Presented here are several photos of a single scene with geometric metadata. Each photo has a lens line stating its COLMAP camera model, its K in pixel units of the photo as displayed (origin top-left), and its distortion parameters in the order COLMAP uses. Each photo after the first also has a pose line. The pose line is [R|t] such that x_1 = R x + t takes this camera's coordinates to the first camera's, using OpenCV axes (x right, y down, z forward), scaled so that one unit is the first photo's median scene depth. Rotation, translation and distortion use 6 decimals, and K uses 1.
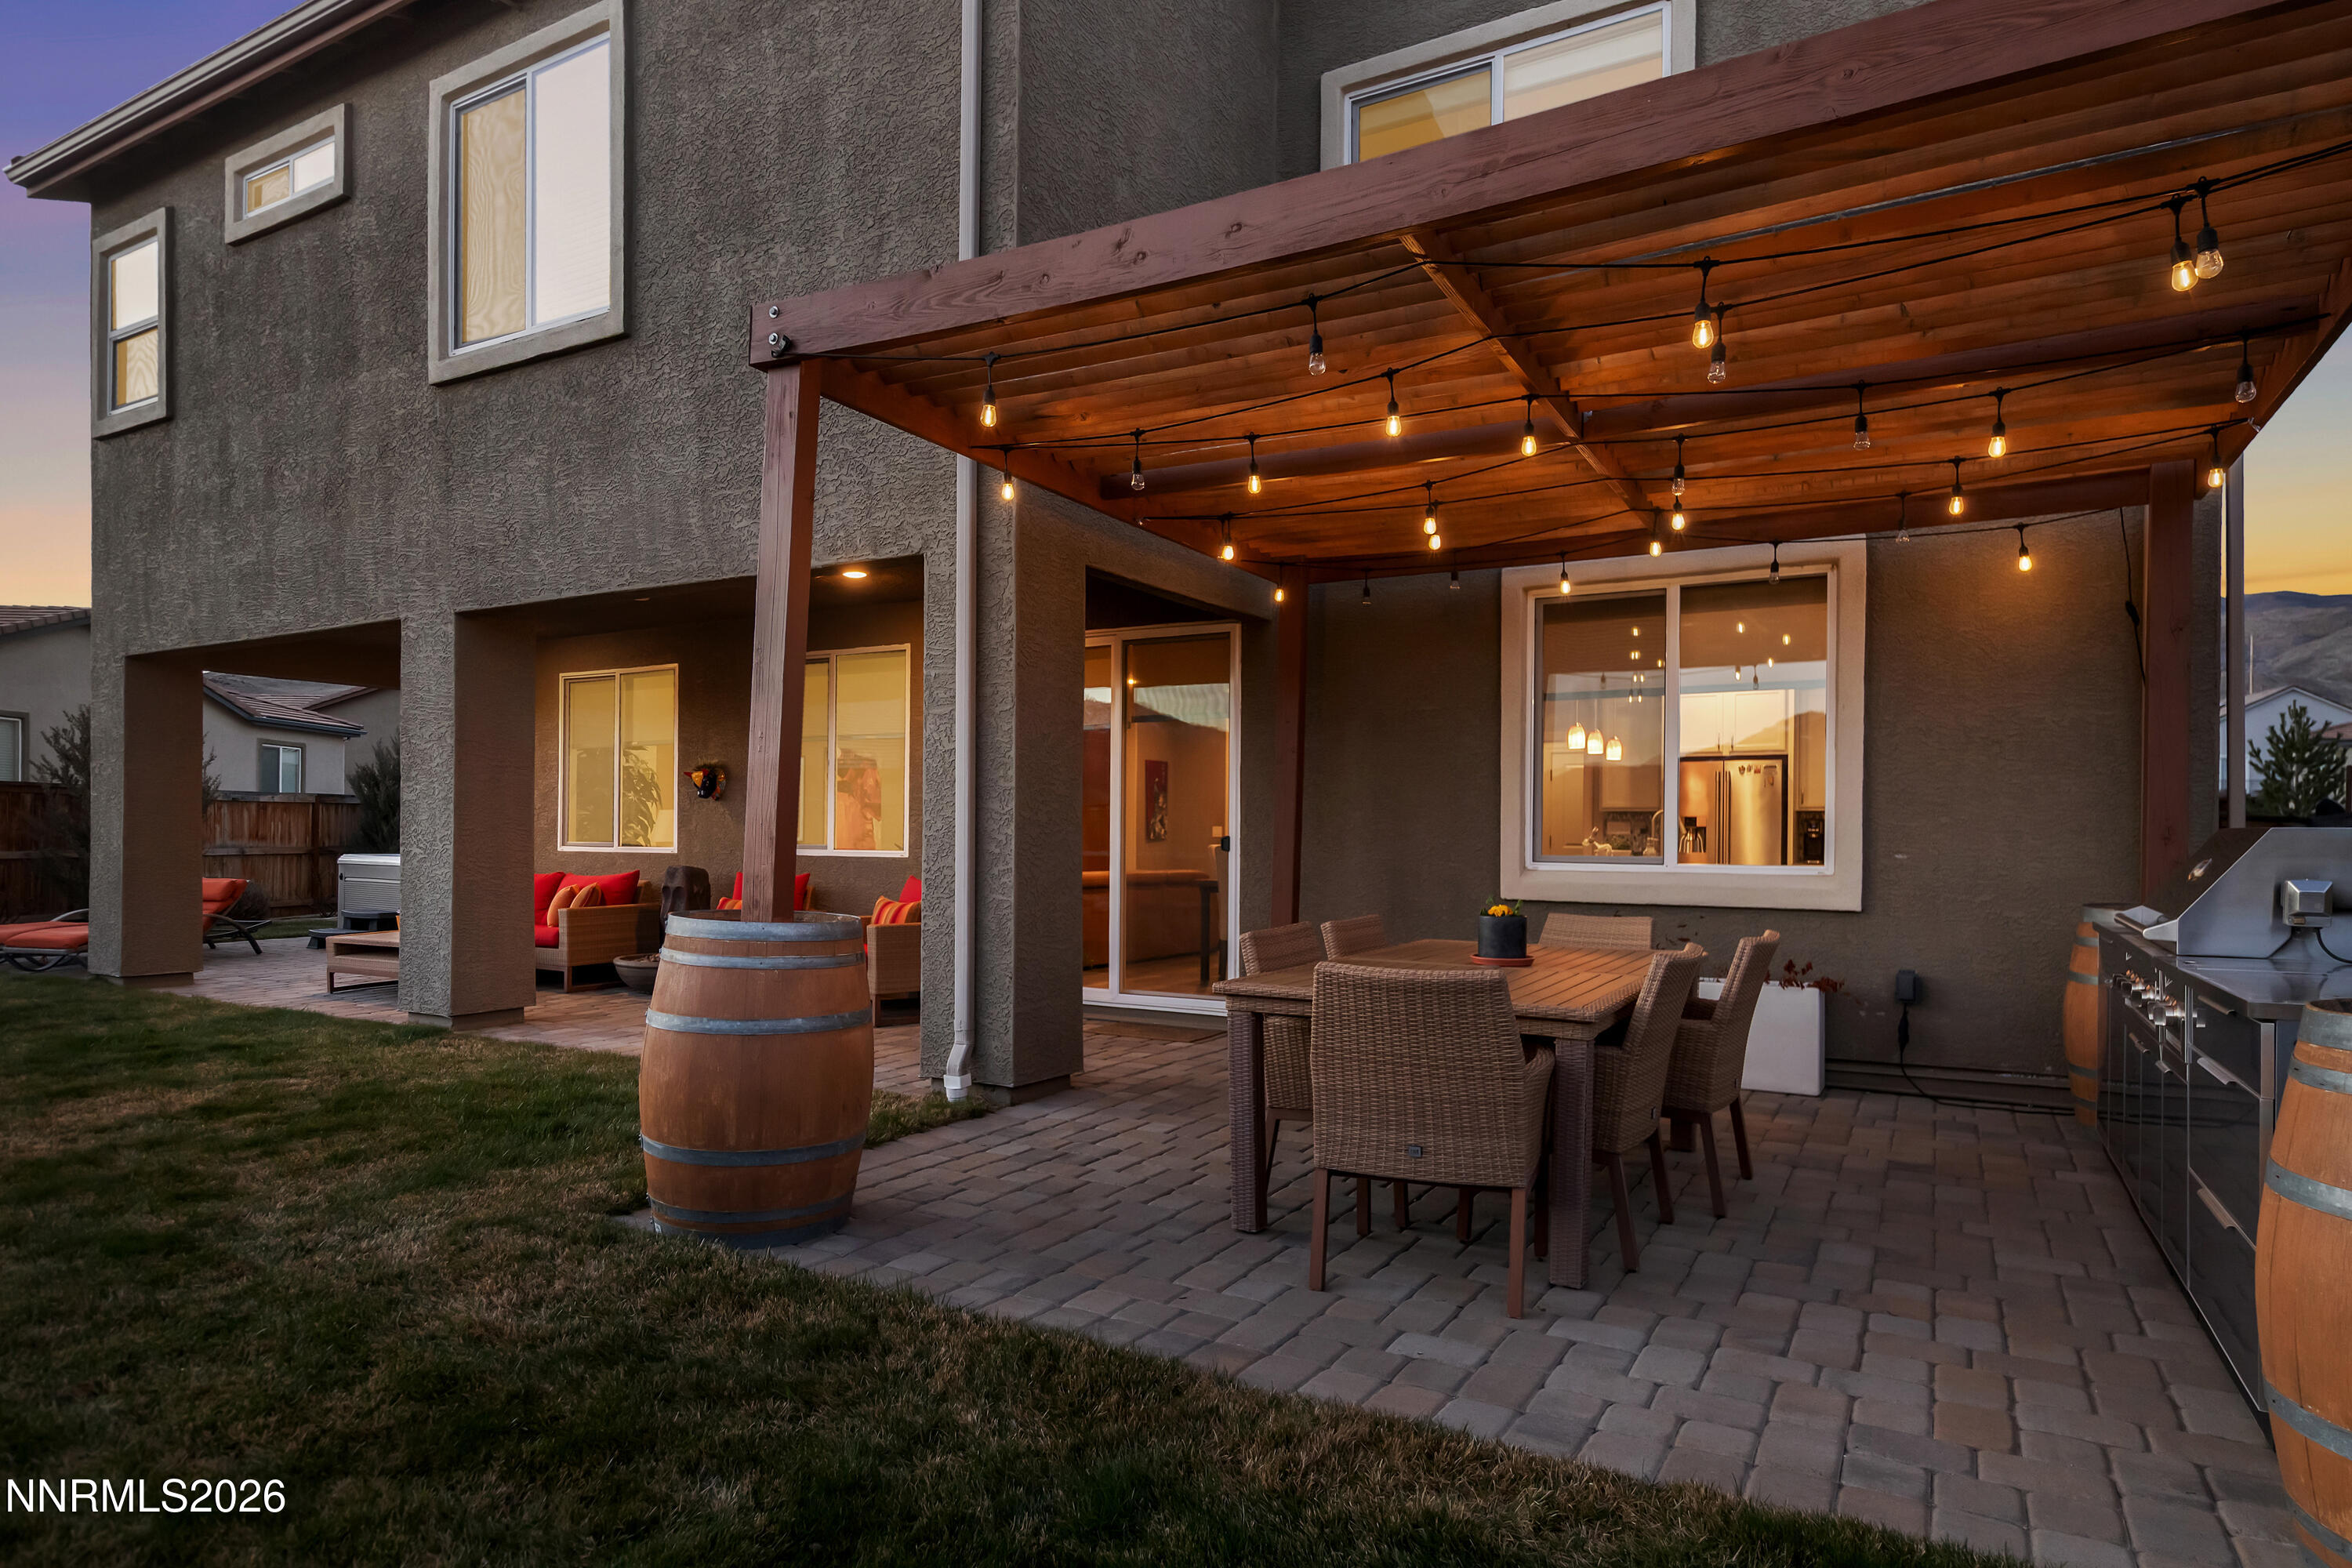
lens RADIAL K [[1315.1, 0, 1178.0], [0, 1315.1, 845.4], [0, 0, 1]] dist [0.003777, 0.000874]
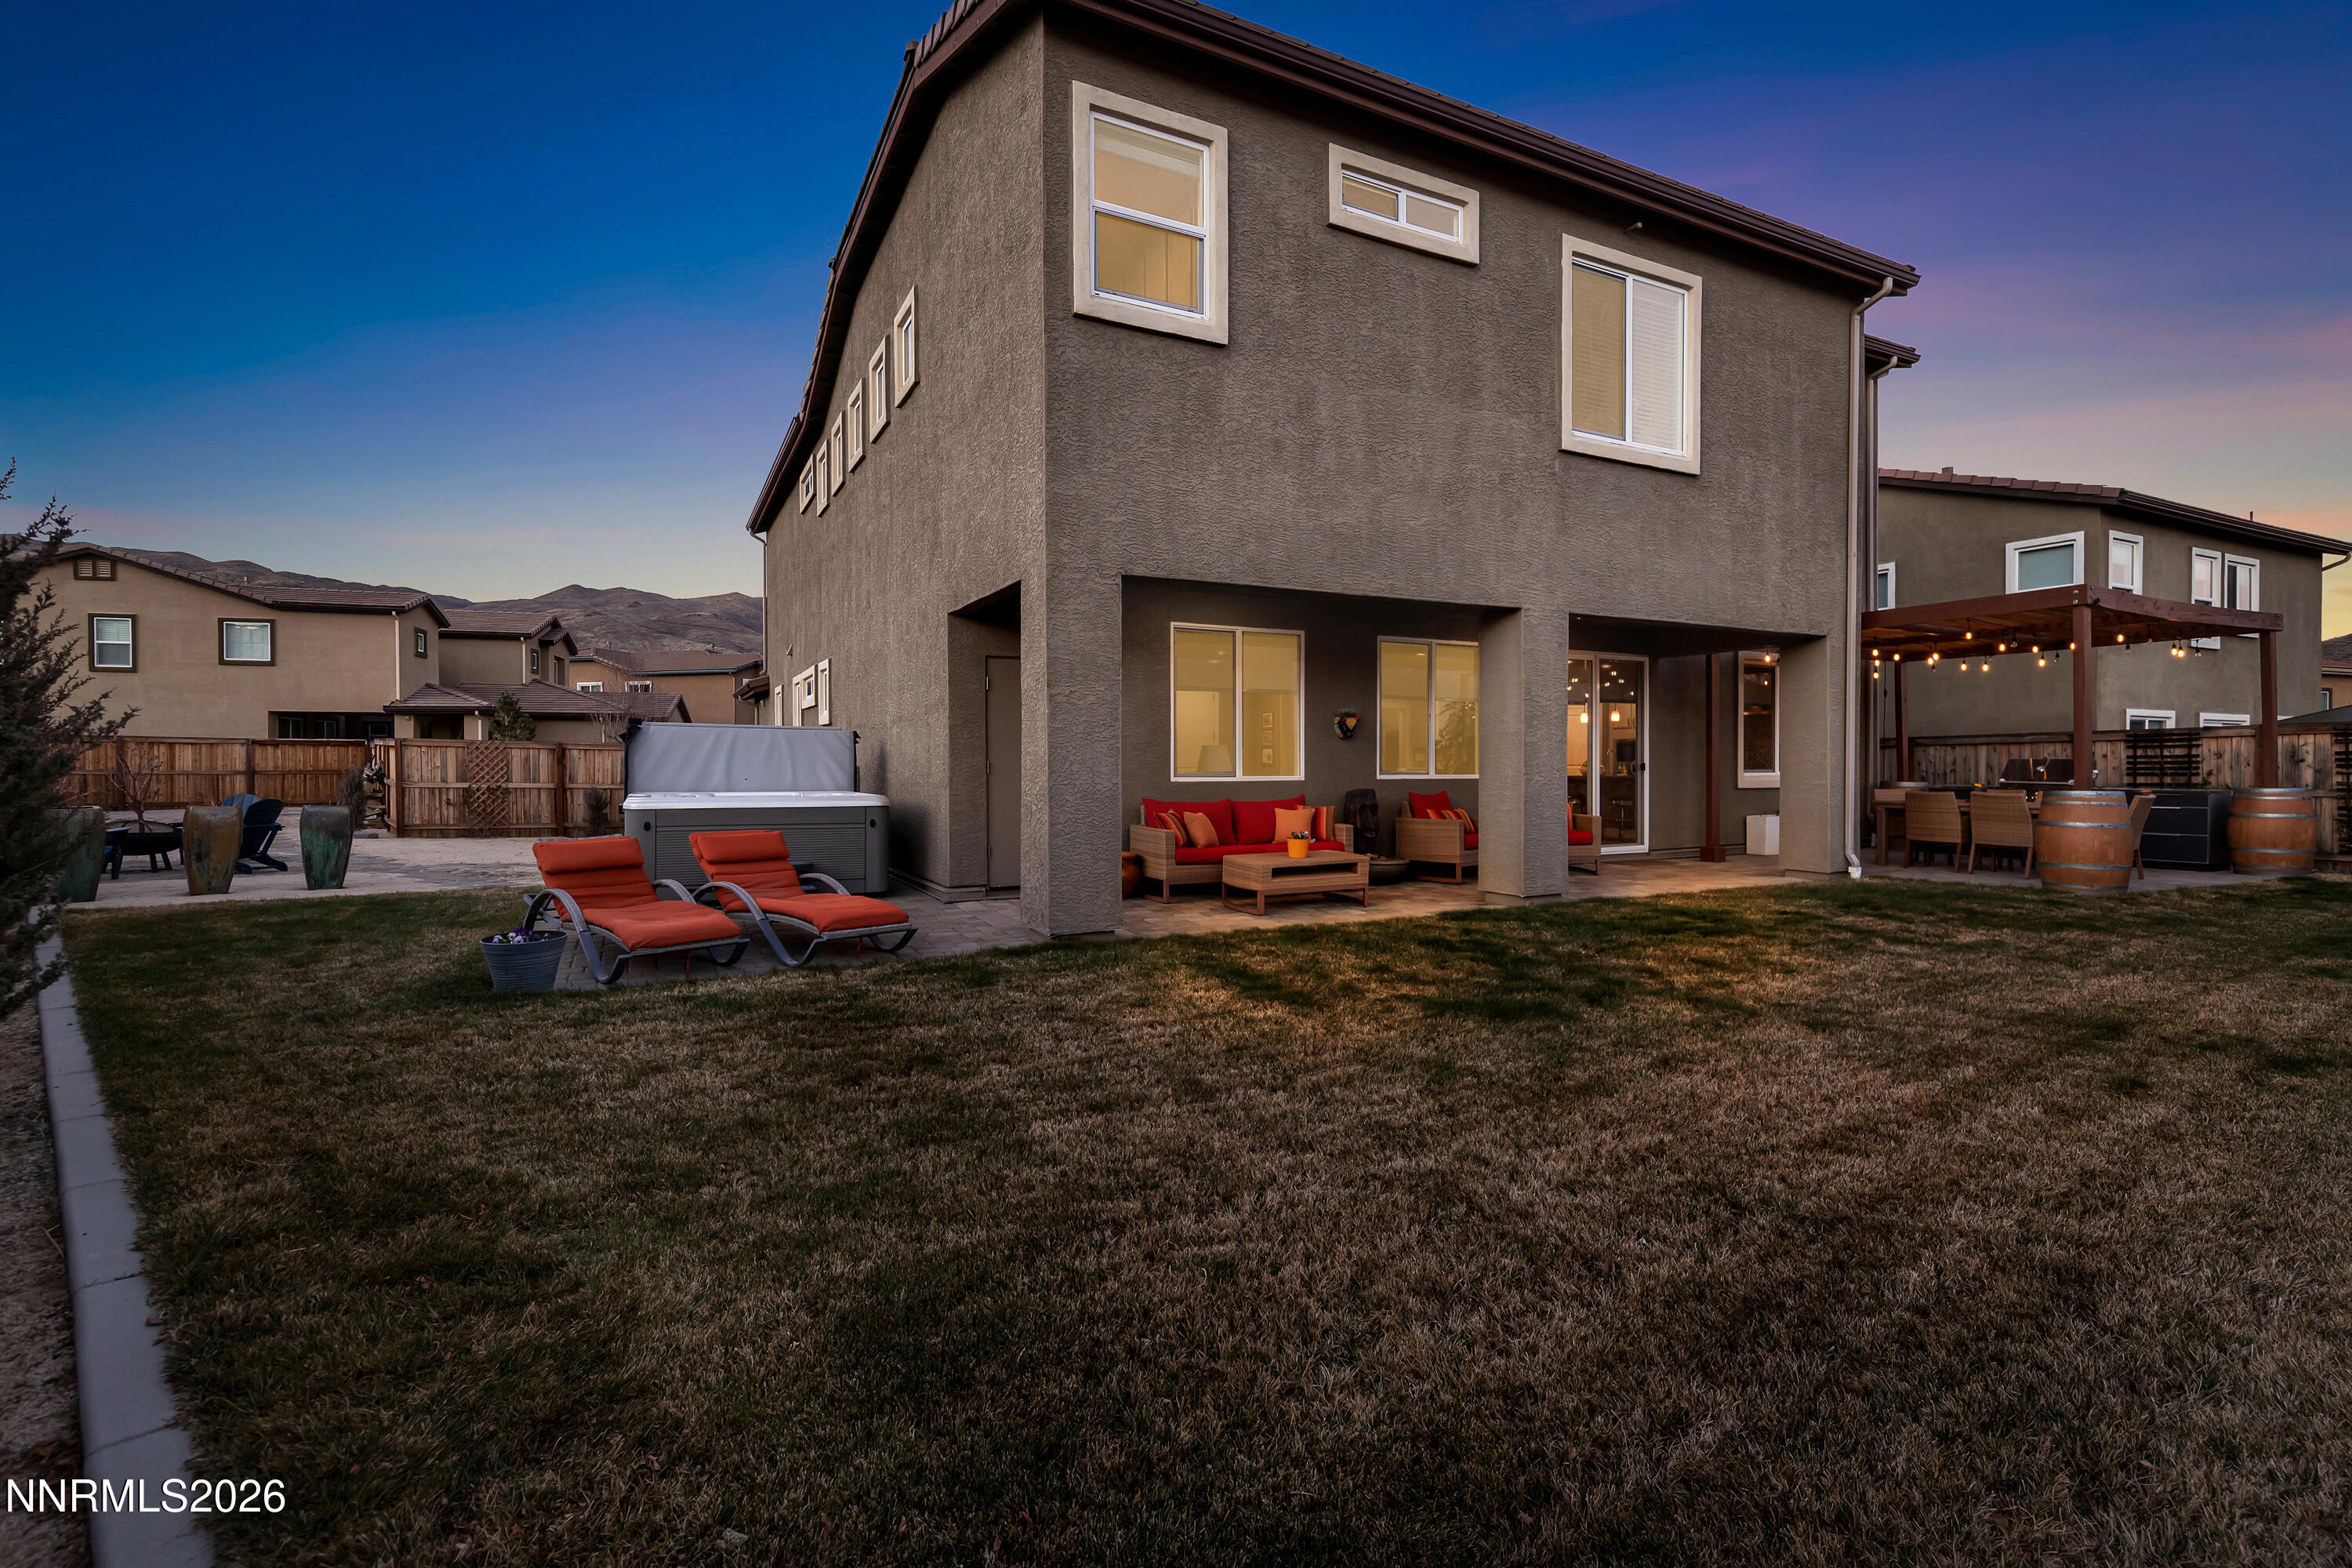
lens RADIAL K [[1062.5, 0, 1176.0], [0, 1062.5, 784.0], [0, 0, 1]] dist [-0.000116, 0.000420]
pose [[0.552247, -0.022619, 0.833373, -1.680548], [0.008838, 0.999735, 0.021278, -0.016421], [-0.833633, -0.004386, 0.552301, 0.681679]]
